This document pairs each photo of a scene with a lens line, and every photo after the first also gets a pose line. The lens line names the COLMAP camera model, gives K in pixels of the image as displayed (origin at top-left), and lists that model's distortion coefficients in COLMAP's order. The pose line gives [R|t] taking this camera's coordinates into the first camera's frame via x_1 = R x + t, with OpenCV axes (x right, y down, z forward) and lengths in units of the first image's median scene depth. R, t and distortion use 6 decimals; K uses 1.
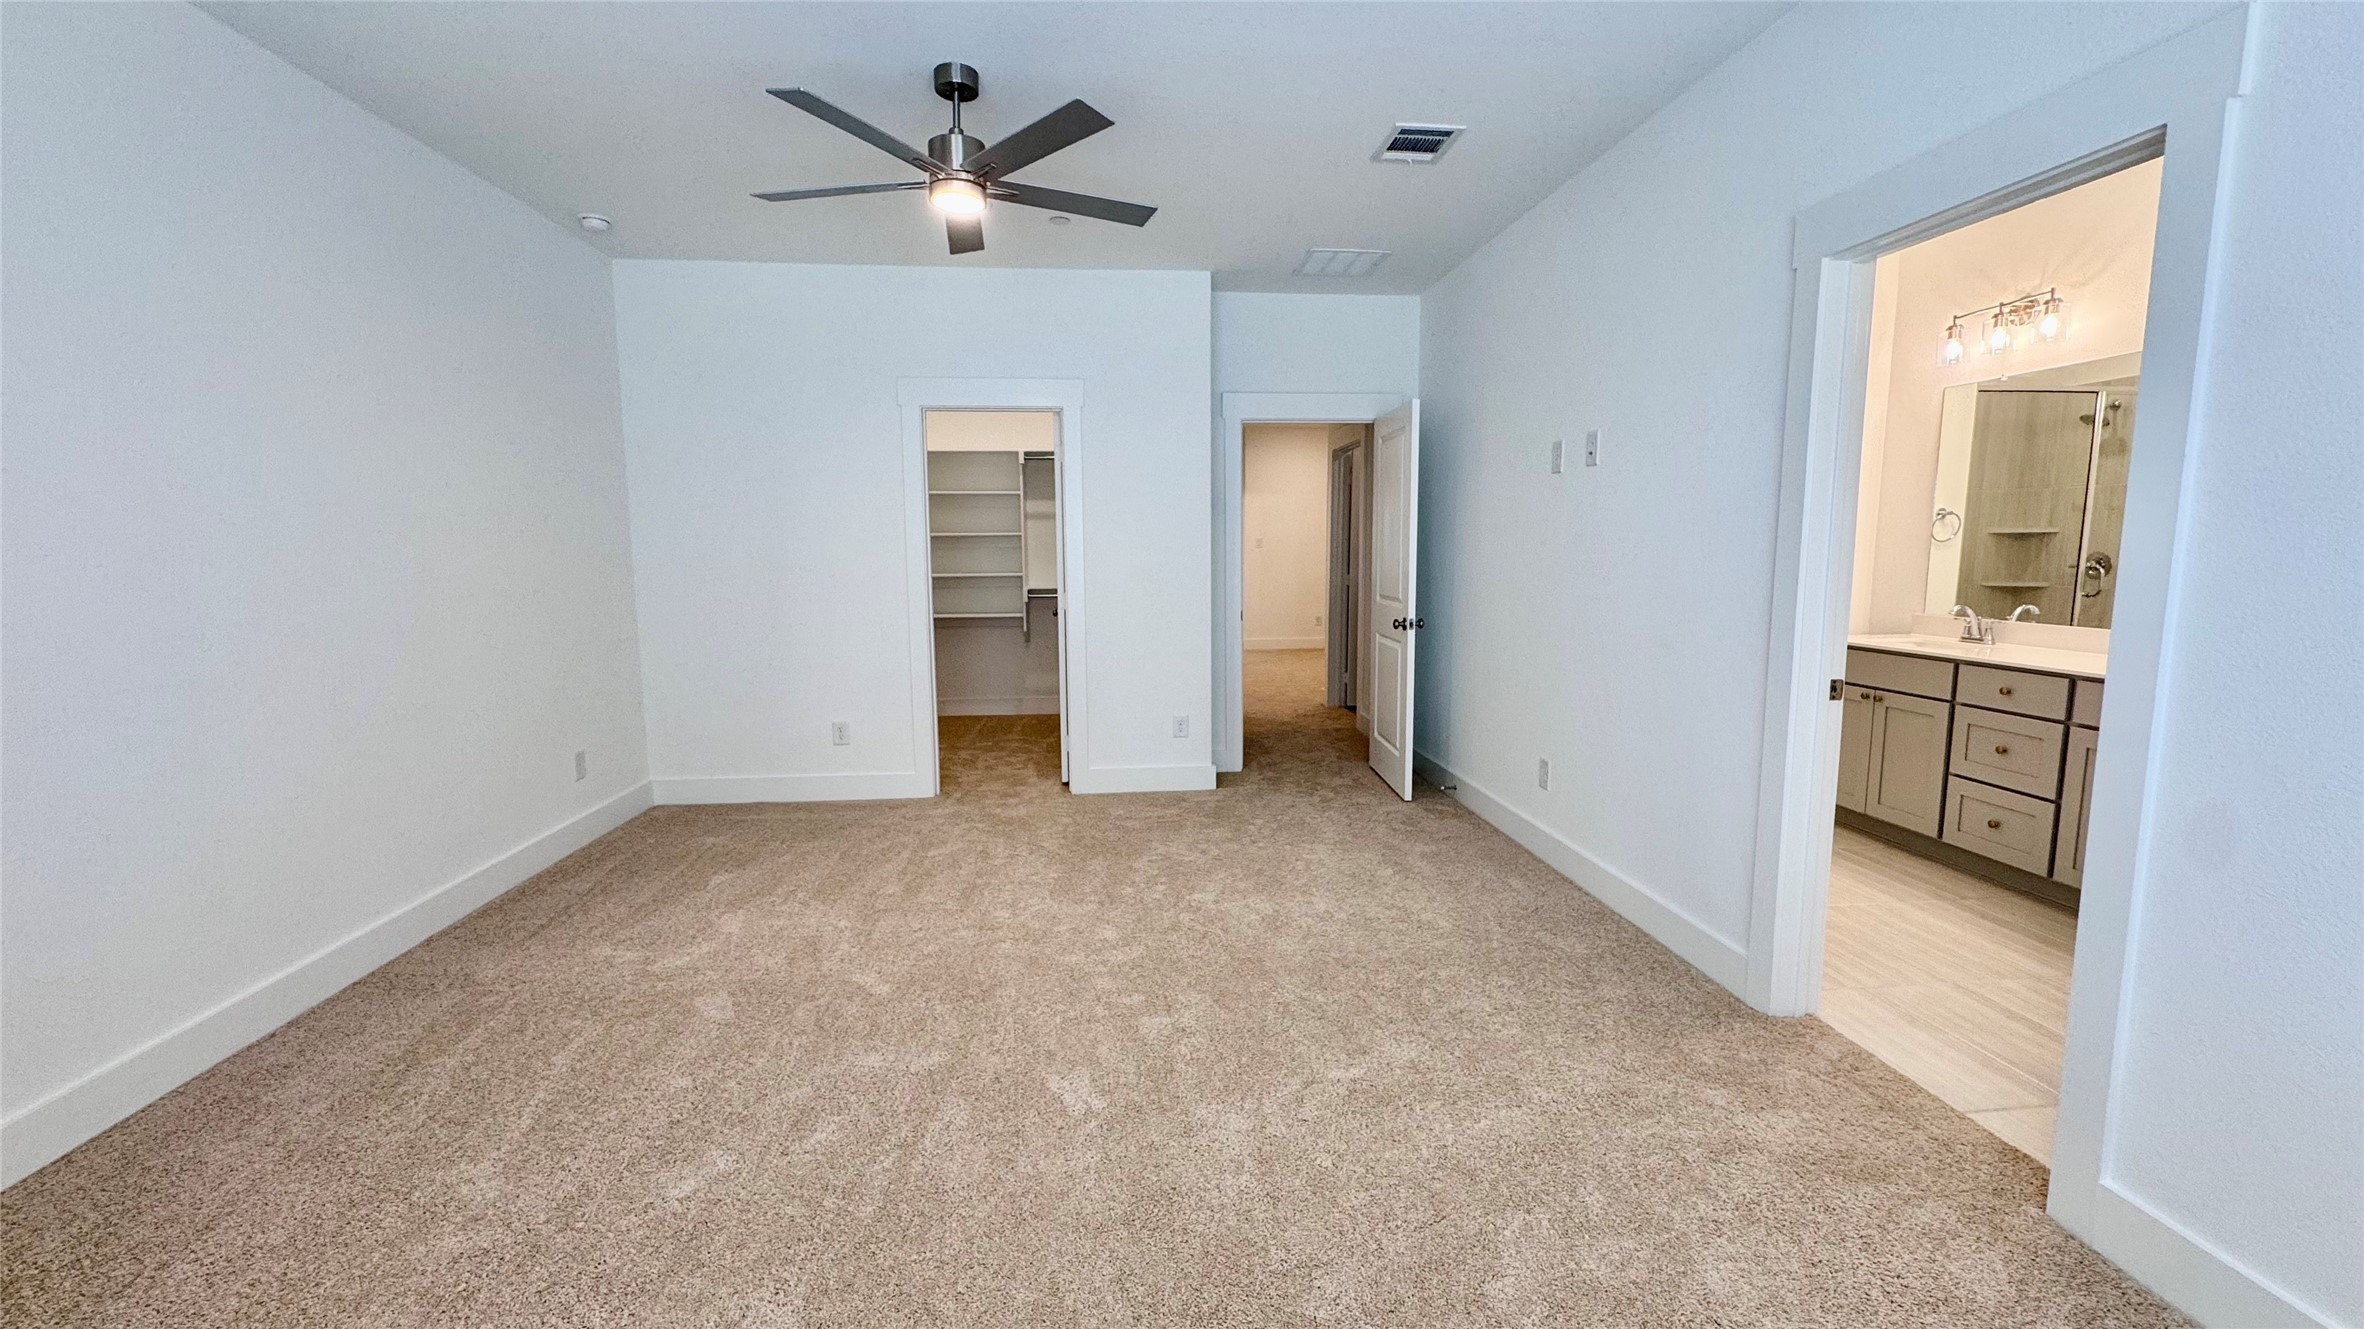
lens RADIAL K [[938.7, 0, 1183.0], [0, 938.7, 668.9], [0, 0, 1]] dist [-0.004250, -0.000431]
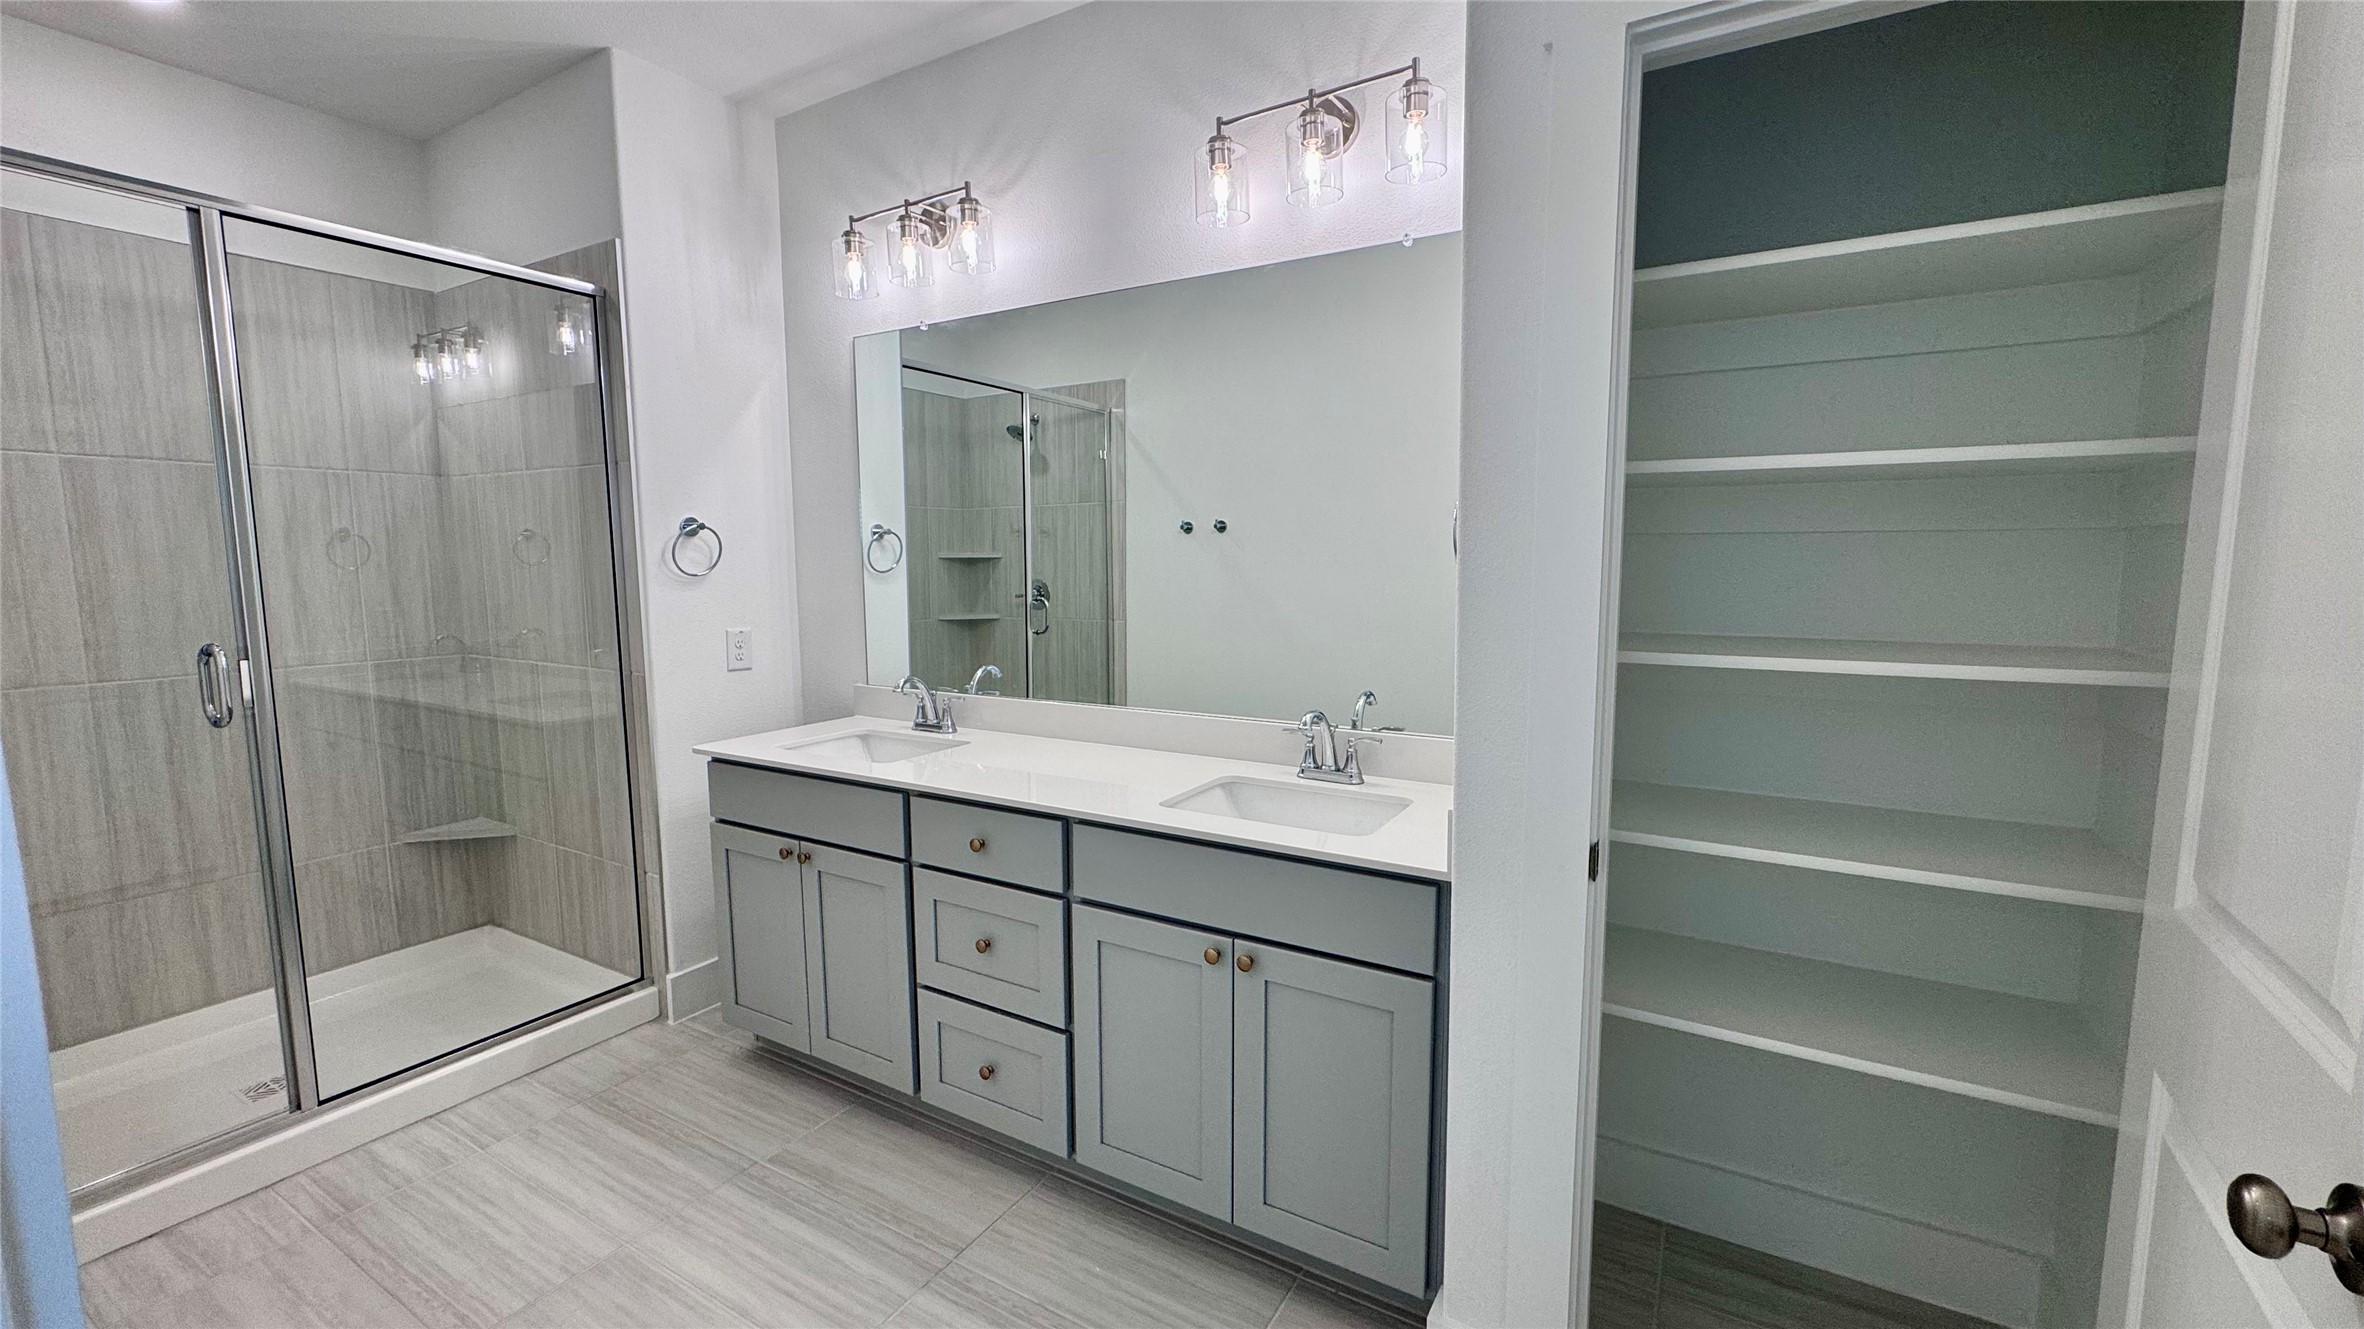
lens RADIAL K [[938.7, 0, 1184.8], [0, 938.7, 665.0], [0, 0, 1]] dist [-0.004250, -0.000431]
pose [[0.582027, -0.083871, 0.808833, 0.428060], [0.101721, 0.994363, 0.029913, -0.075707], [-0.806782, 0.064865, 0.587277, 0.476382]]
